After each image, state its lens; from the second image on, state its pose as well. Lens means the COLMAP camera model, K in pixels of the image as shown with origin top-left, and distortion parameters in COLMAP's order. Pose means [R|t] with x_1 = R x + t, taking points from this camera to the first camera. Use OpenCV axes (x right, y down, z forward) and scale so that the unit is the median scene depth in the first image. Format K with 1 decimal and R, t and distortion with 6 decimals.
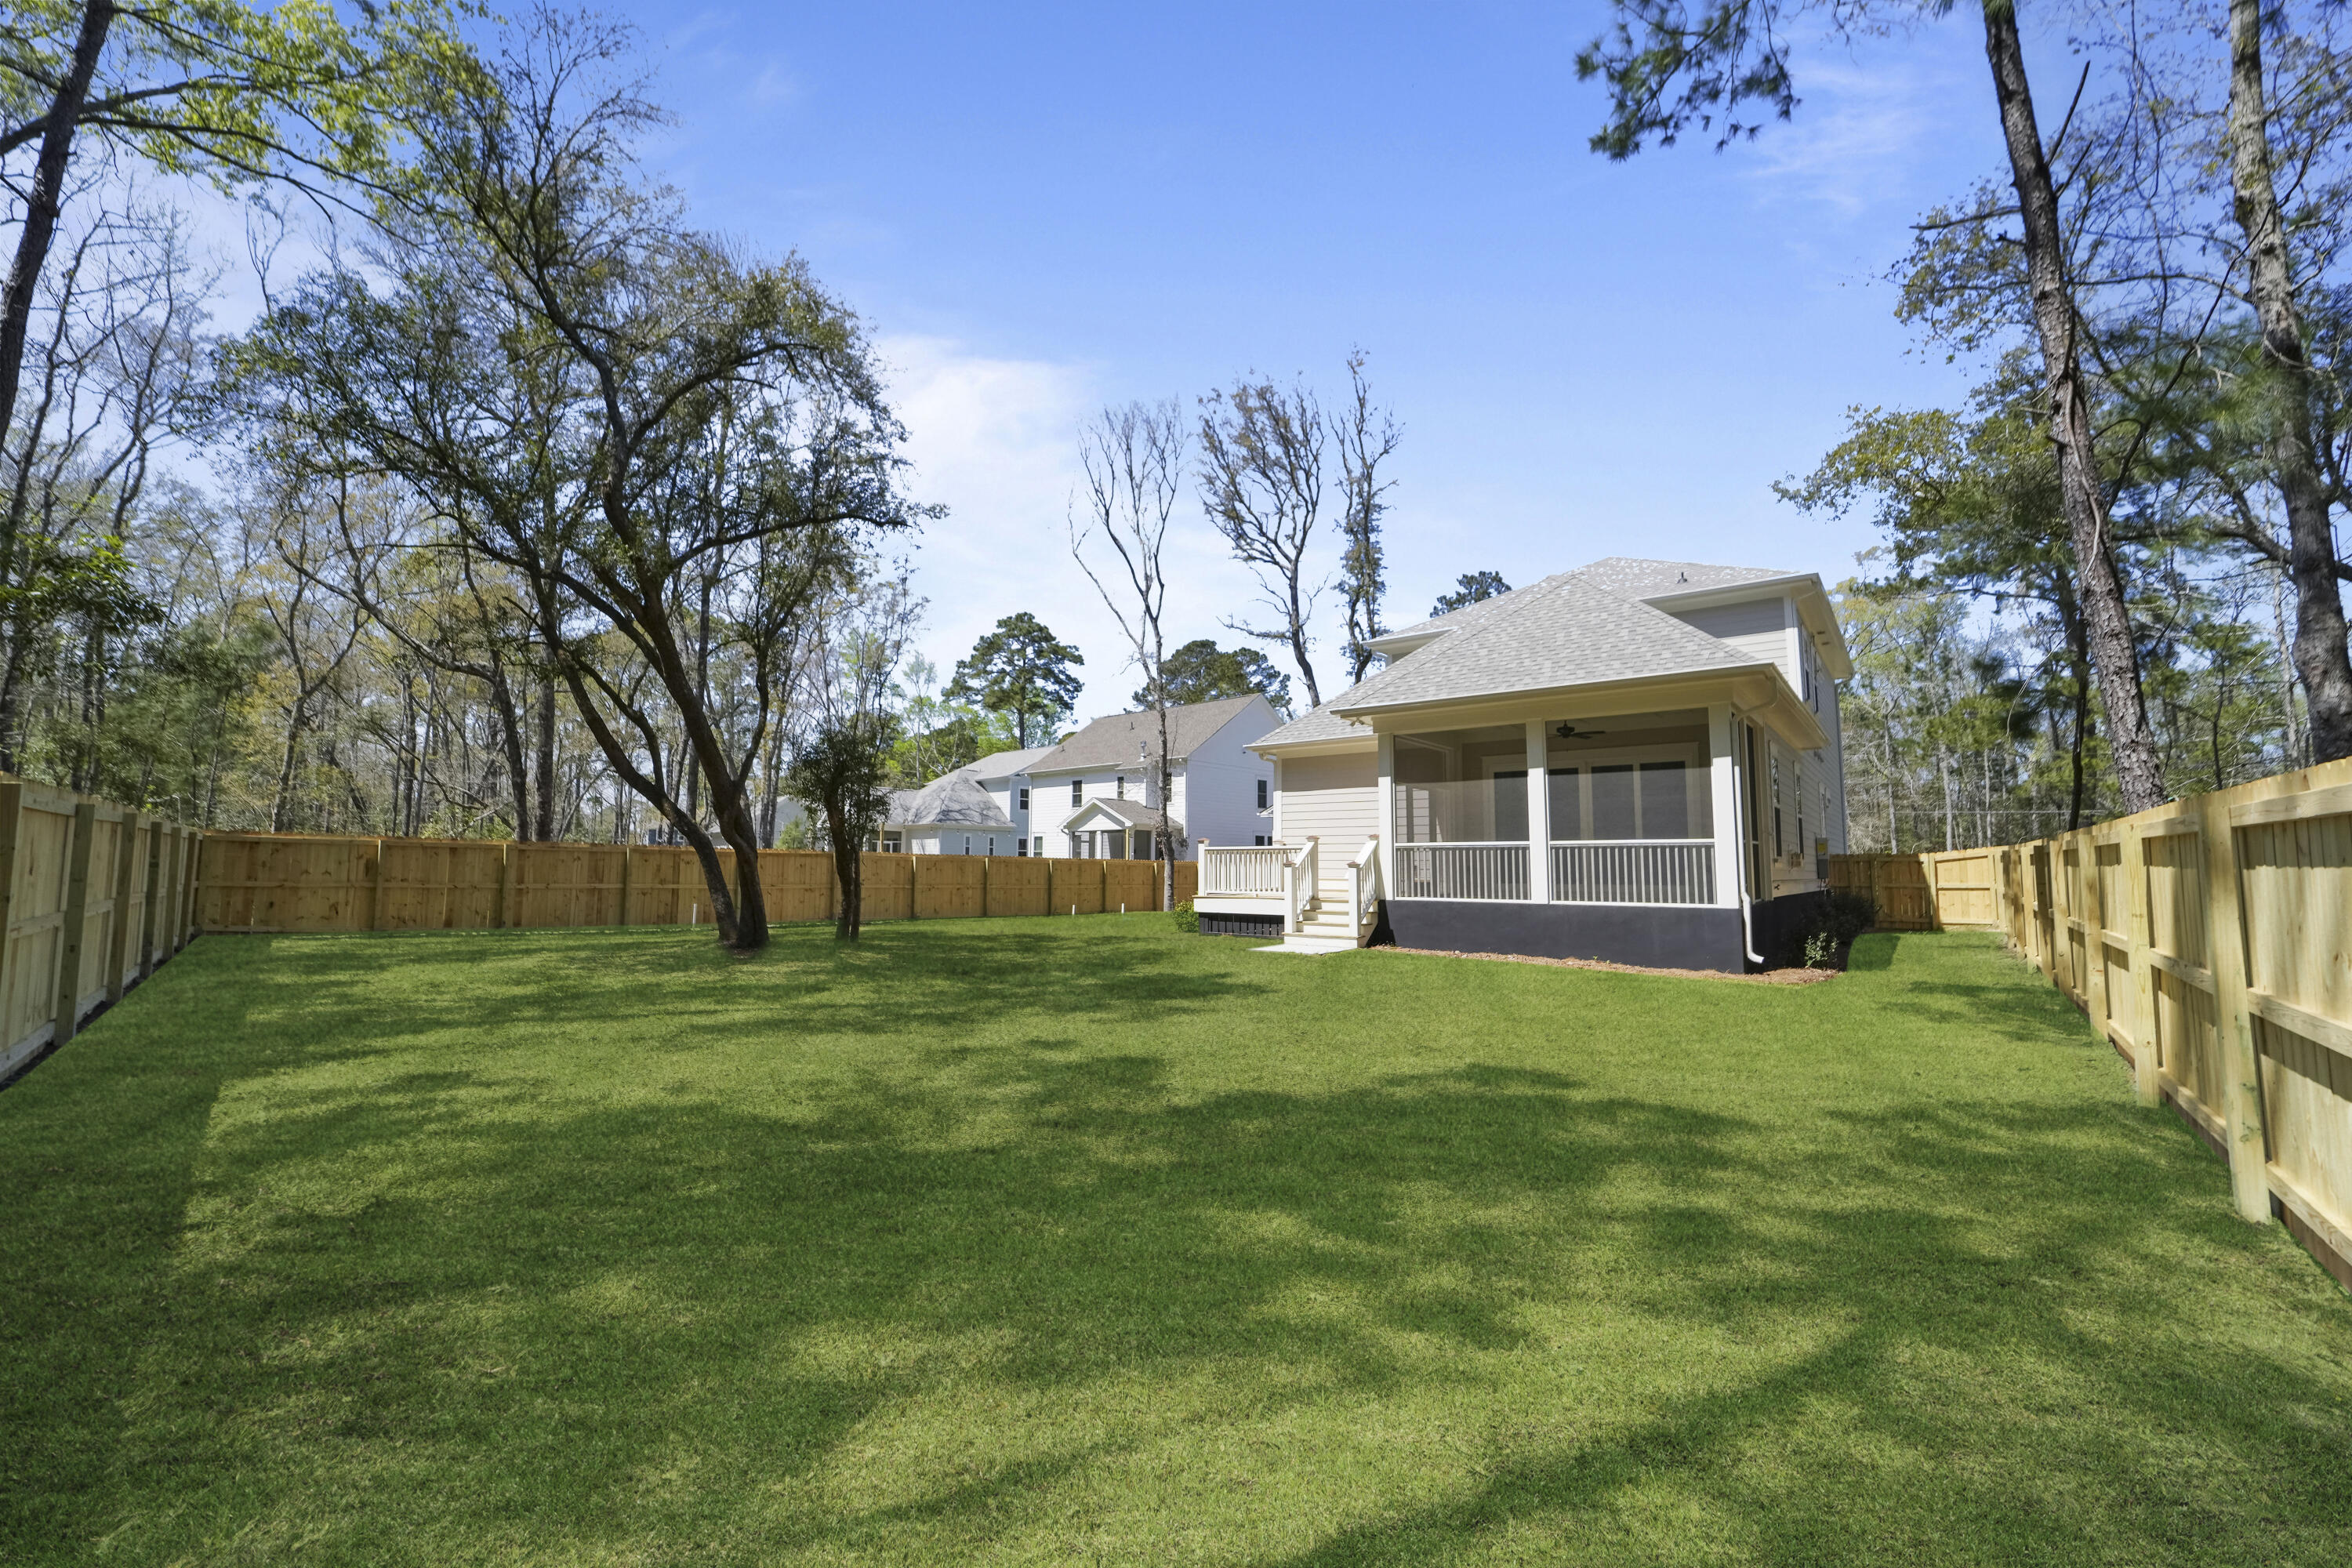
lens RADIAL K [[968.3, 0, 1176.0], [0, 968.3, 784.0], [0, 0, 1]] dist [-0.018326, -0.000303]
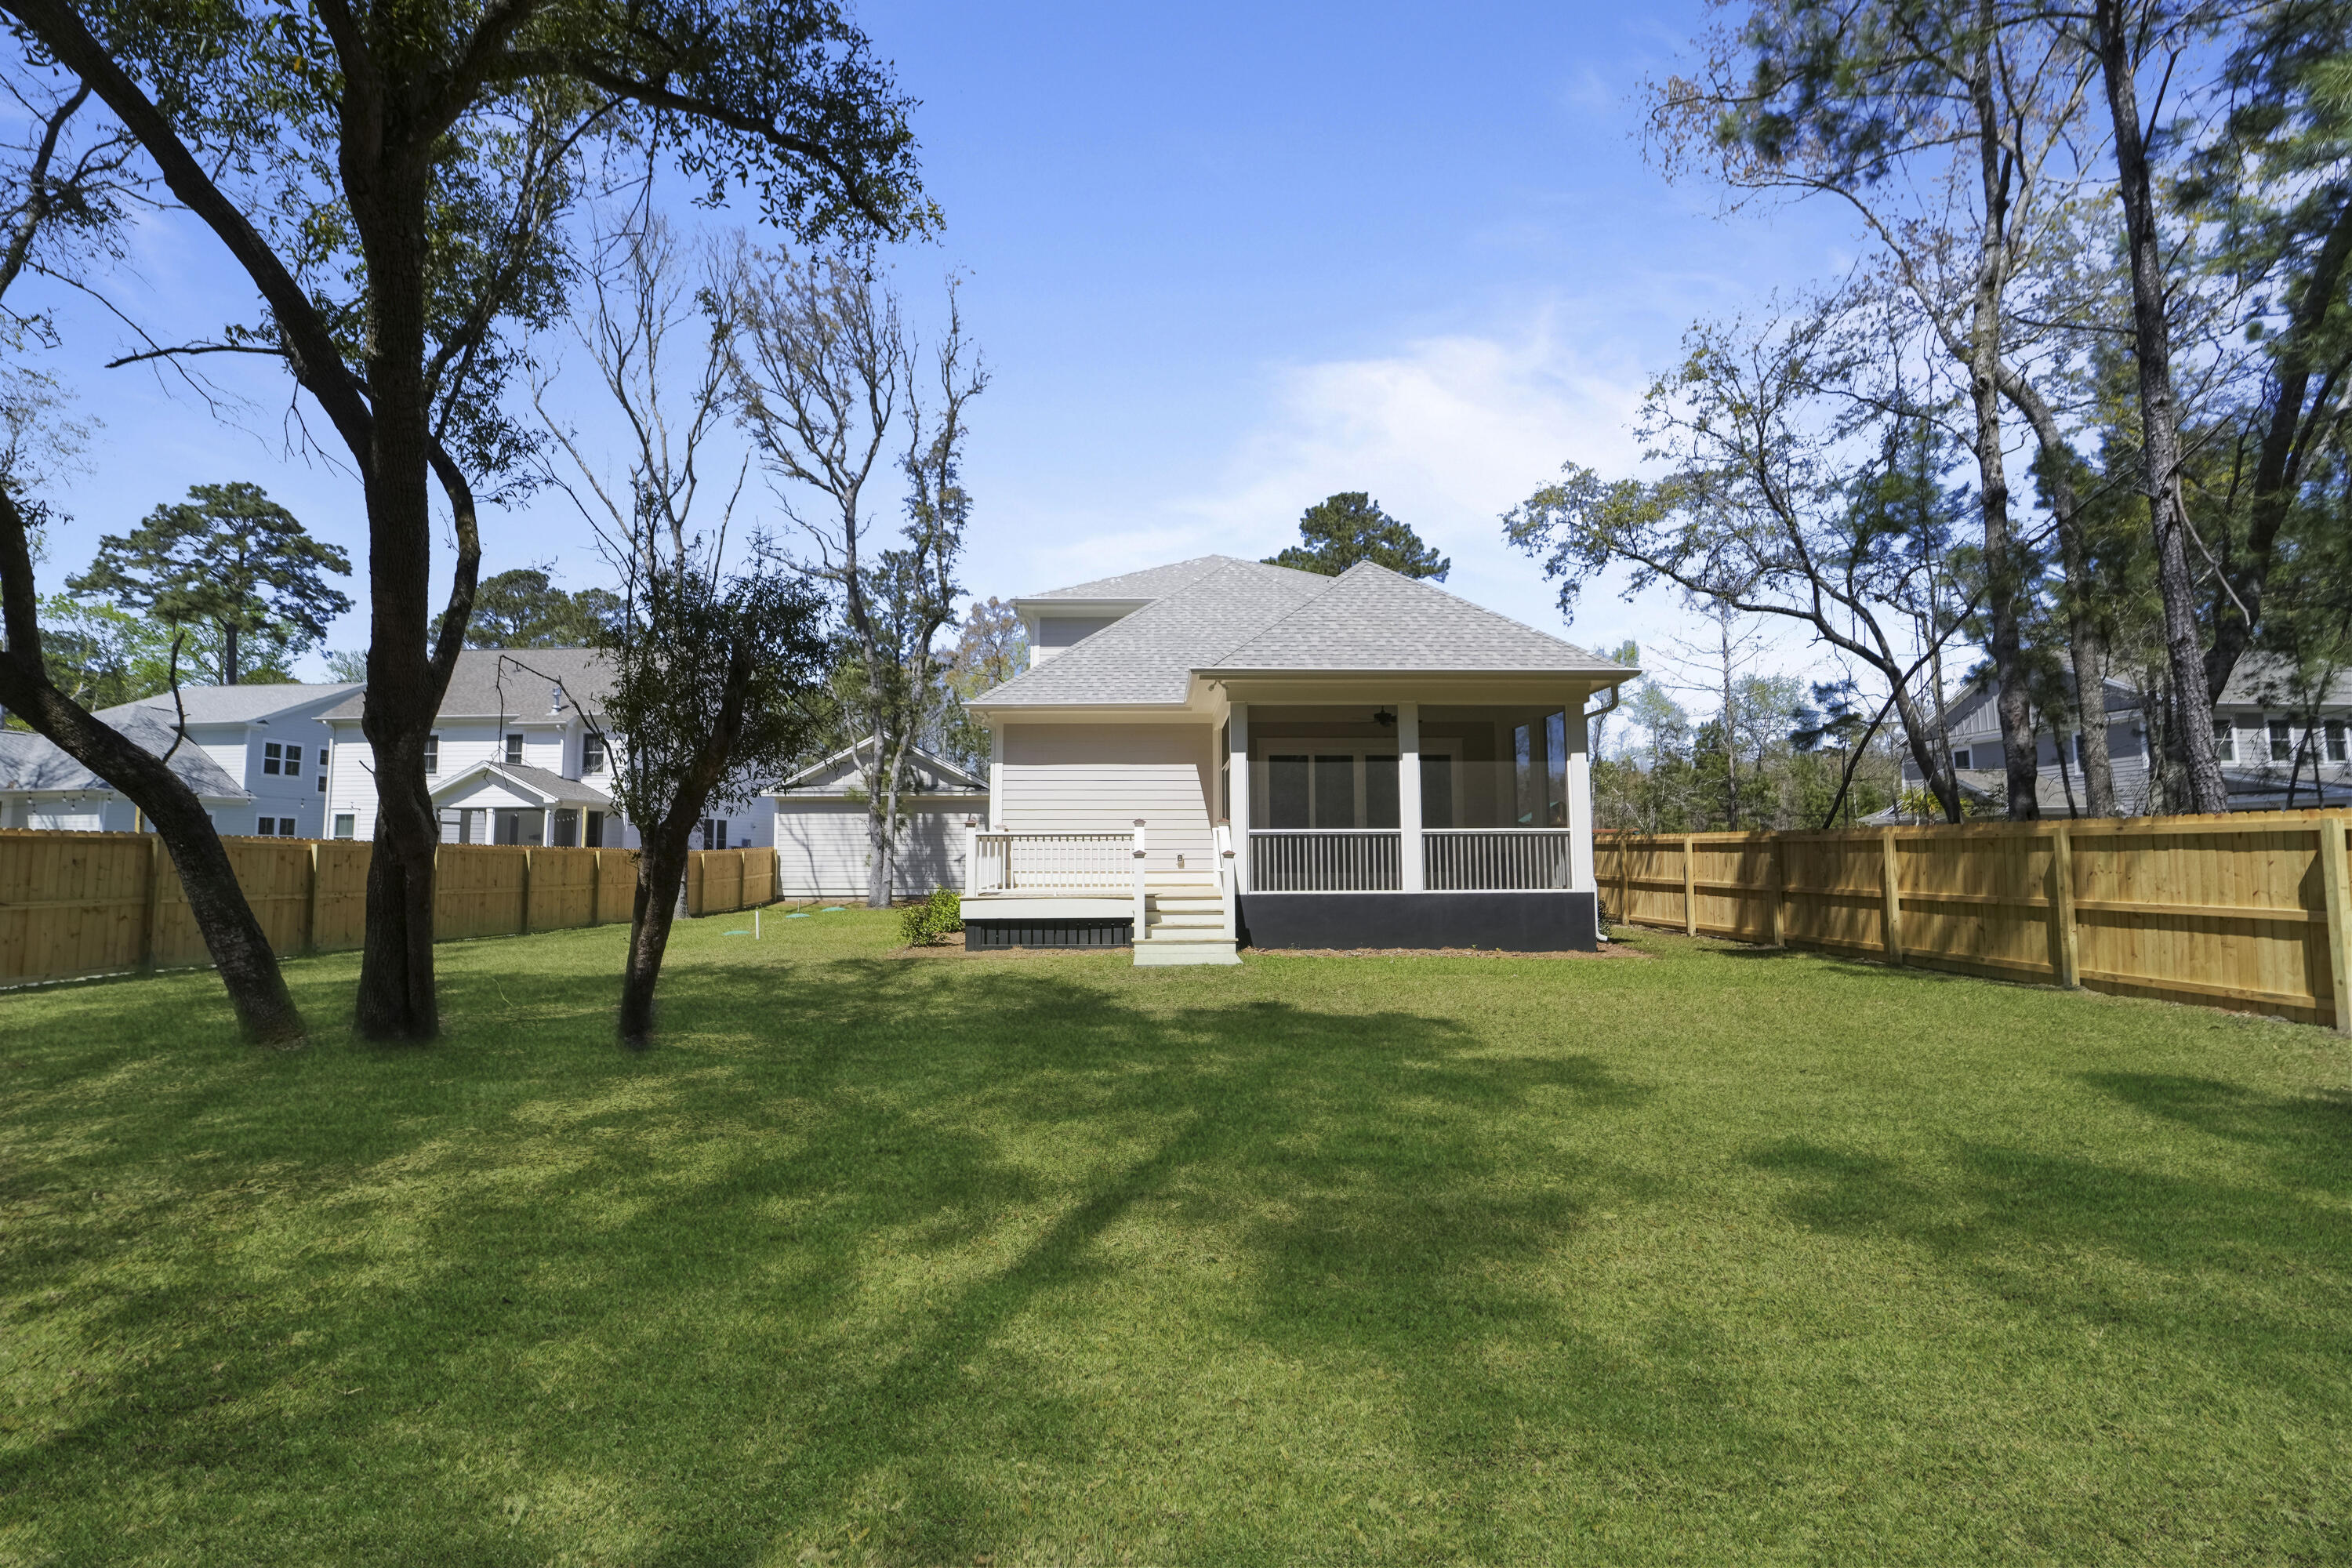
lens RADIAL K [[968.3, 0, 1176.0], [0, 968.3, 784.0], [0, 0, 1]] dist [-0.018326, -0.000303]
pose [[0.768920, 0.040504, 0.638061, -0.136835], [-0.047892, 0.998836, -0.005692, 0.010206], [-0.637549, -0.026181, 0.769965, 0.132800]]
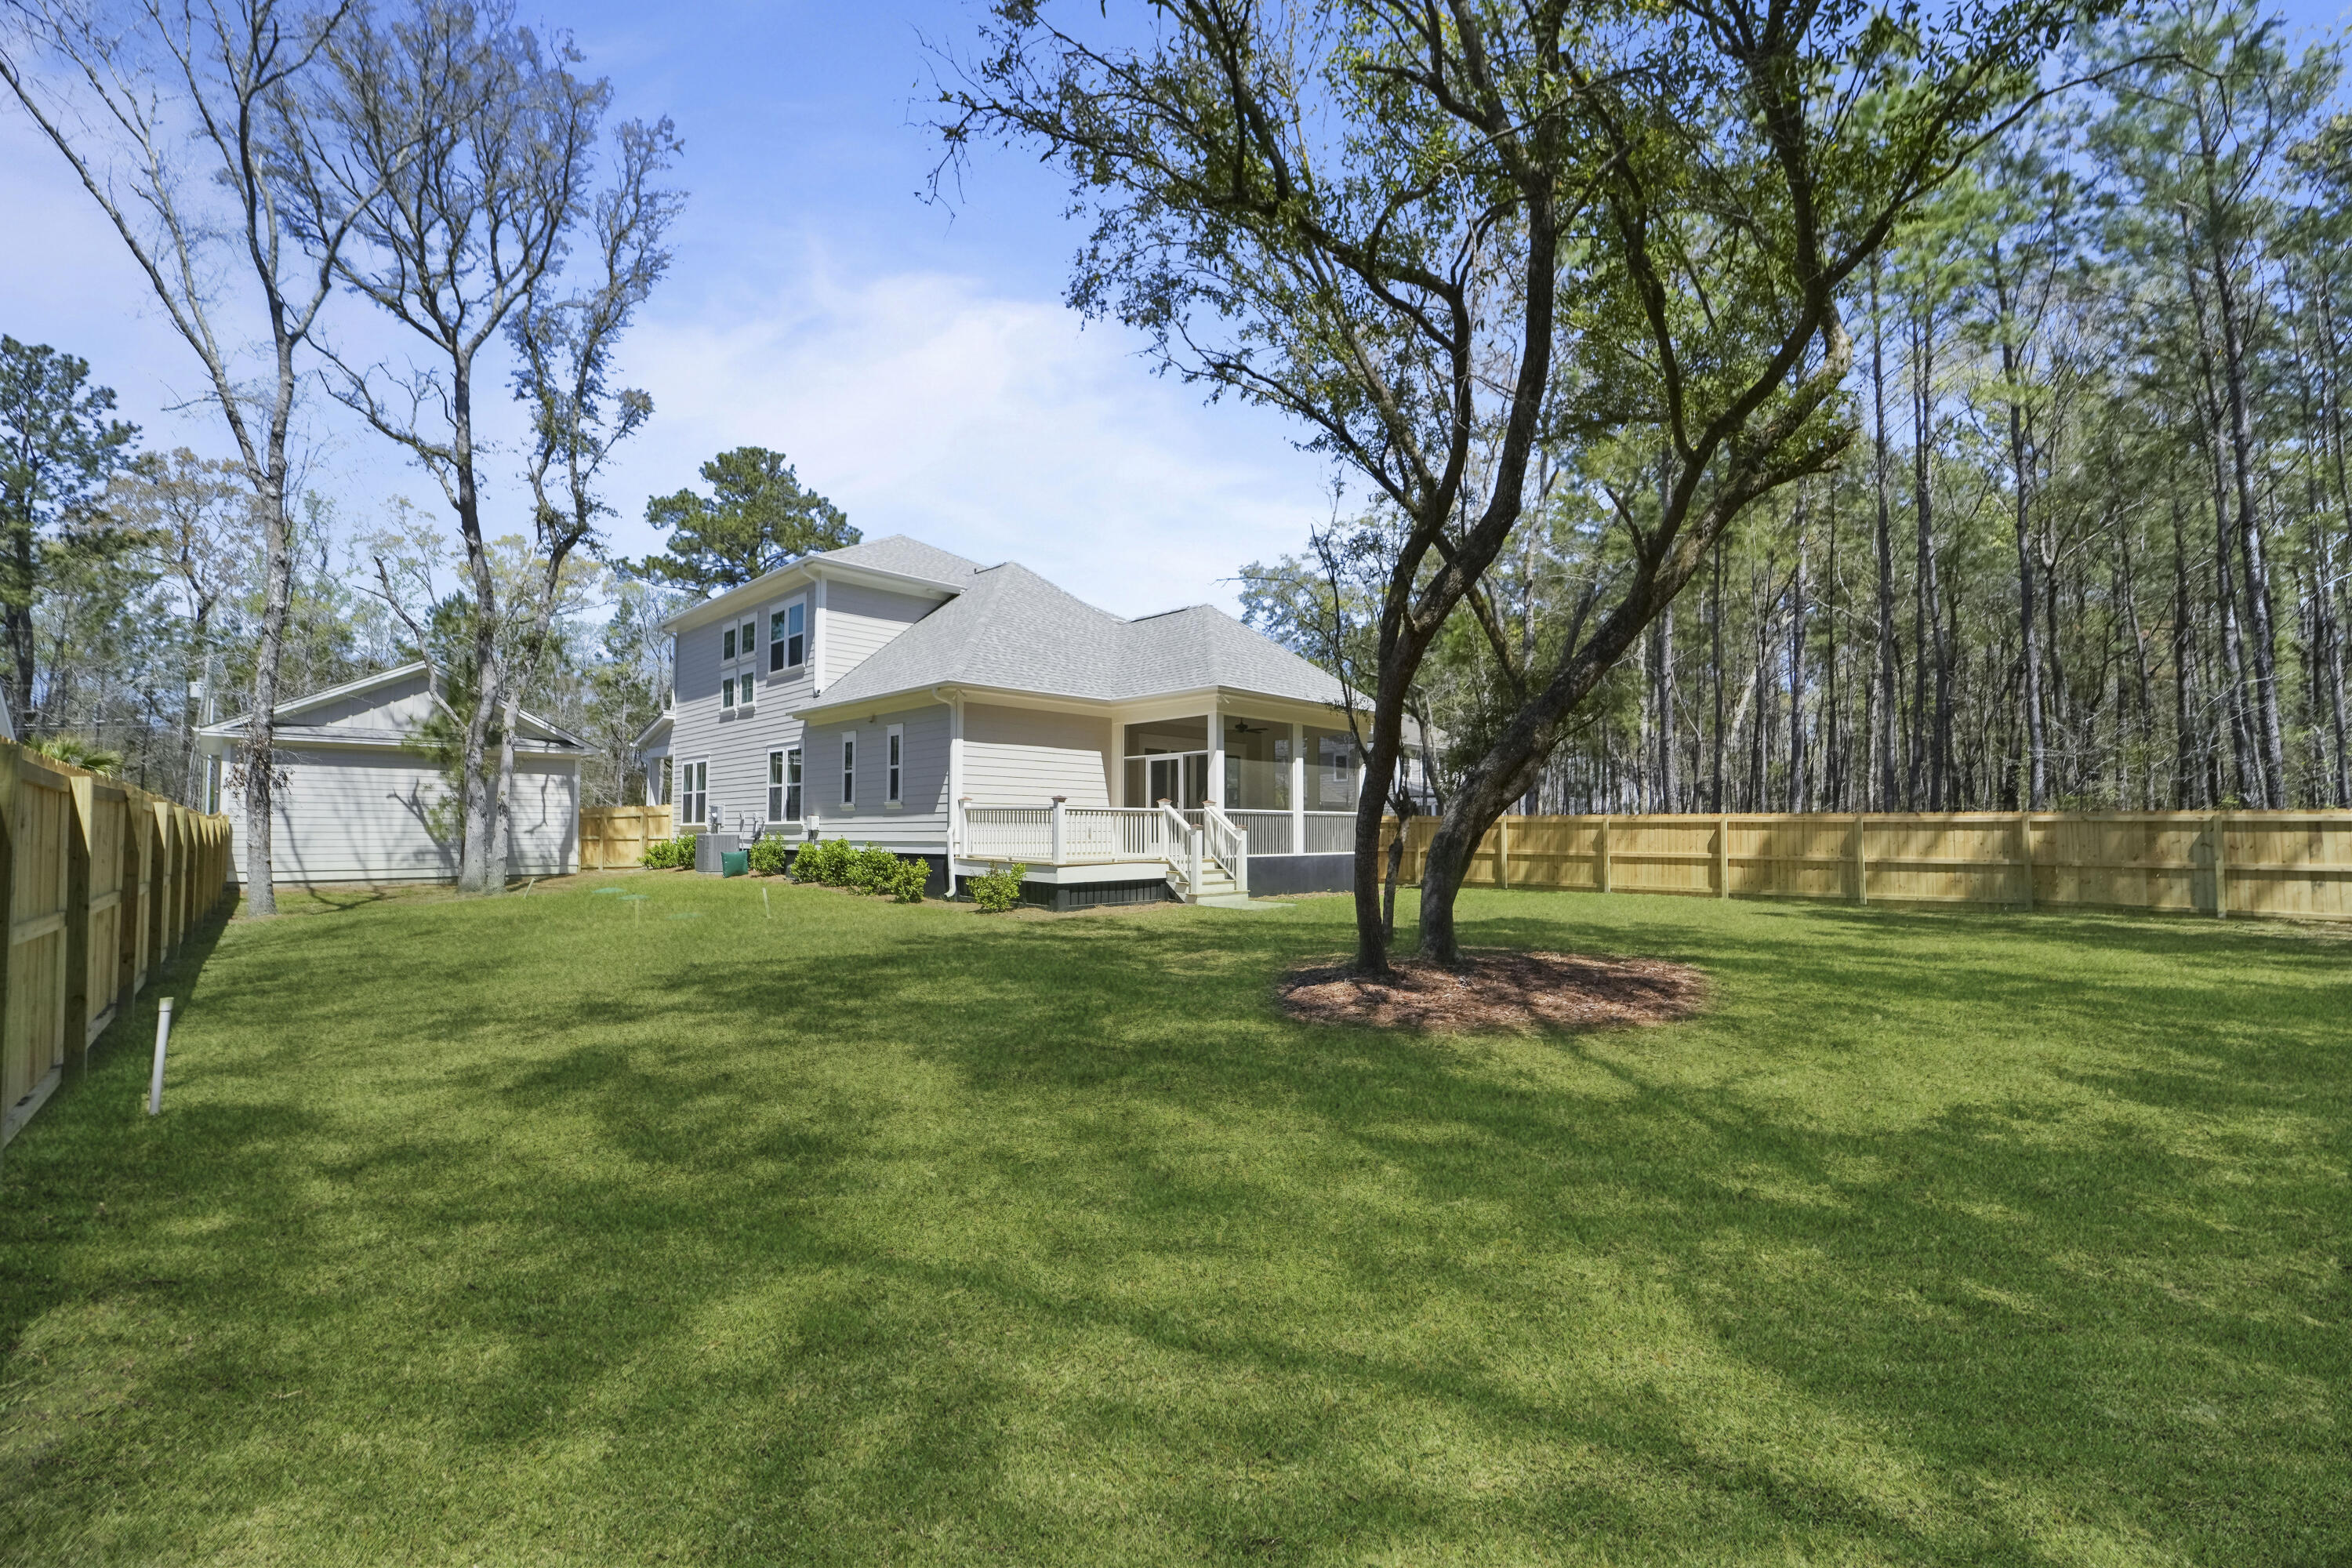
lens RADIAL K [[968.3, 0, 1176.0], [0, 968.3, 784.0], [0, 0, 1]] dist [-0.018326, -0.000303]
pose [[0.085330, 0.041365, 0.995494, -0.329047], [-0.086307, 0.995689, -0.033975, 0.026673], [-0.992608, -0.083019, 0.088532, 0.340066]]
